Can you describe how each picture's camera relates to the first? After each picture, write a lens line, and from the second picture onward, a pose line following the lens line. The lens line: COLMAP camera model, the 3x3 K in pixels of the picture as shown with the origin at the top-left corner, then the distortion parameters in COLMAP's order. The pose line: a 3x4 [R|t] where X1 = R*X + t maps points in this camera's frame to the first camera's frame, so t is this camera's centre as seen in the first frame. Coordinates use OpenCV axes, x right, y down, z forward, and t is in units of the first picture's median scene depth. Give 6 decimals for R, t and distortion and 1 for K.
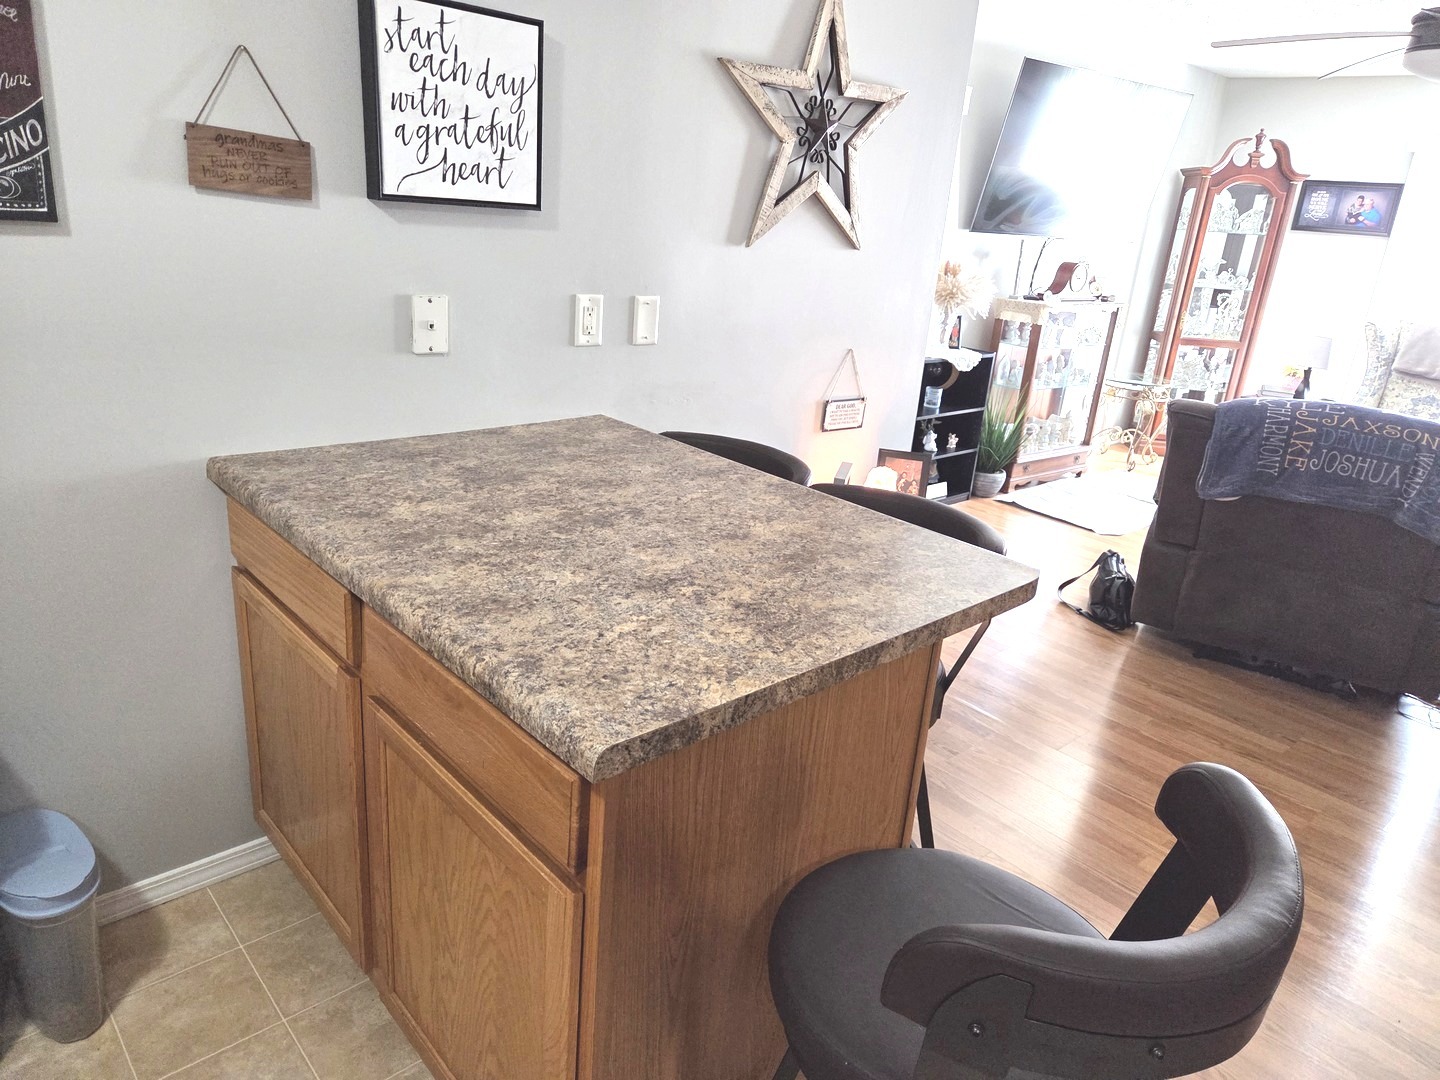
lens RADIAL K [[962.1, 0, 717.2], [0, 962.1, 522.0], [0, 0, 1]] dist [0.064779, -0.057842]
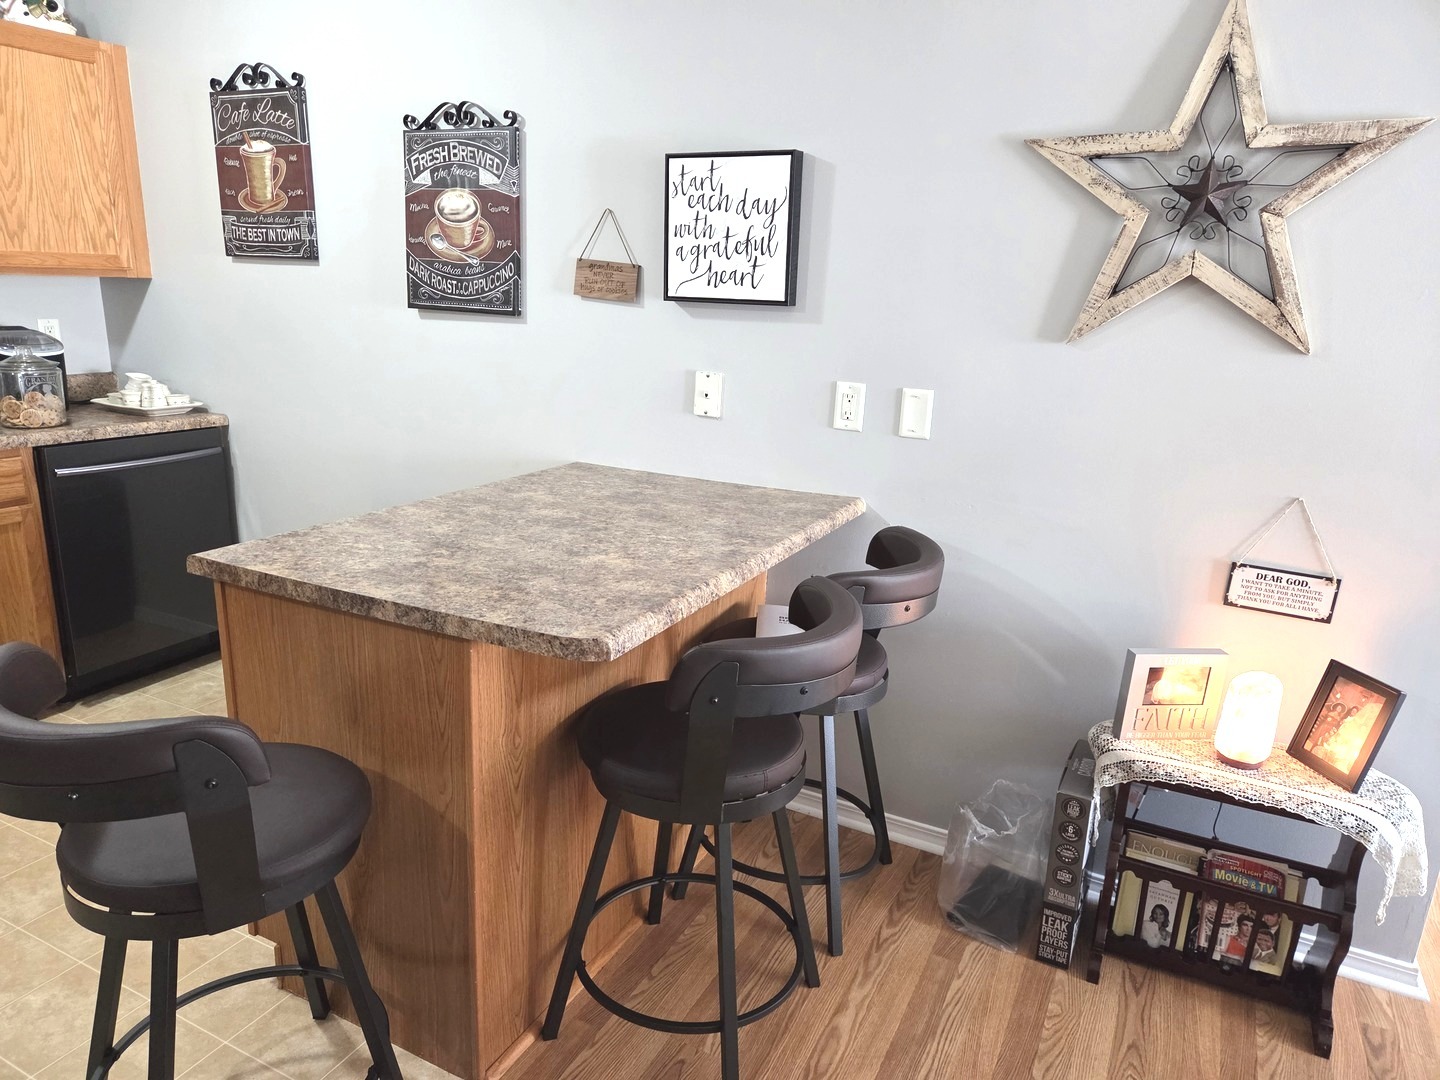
lens RADIAL K [[954.3, 0, 726.6], [0, 954.3, 548.3], [0, 0, 1]] dist [0.058448, -0.044779]
pose [[0.357830, 0.182116, -0.915855, 0.995054], [-0.306259, 0.949434, 0.069136, -0.110782], [0.882135, 0.255750, 0.395511, 0.606915]]
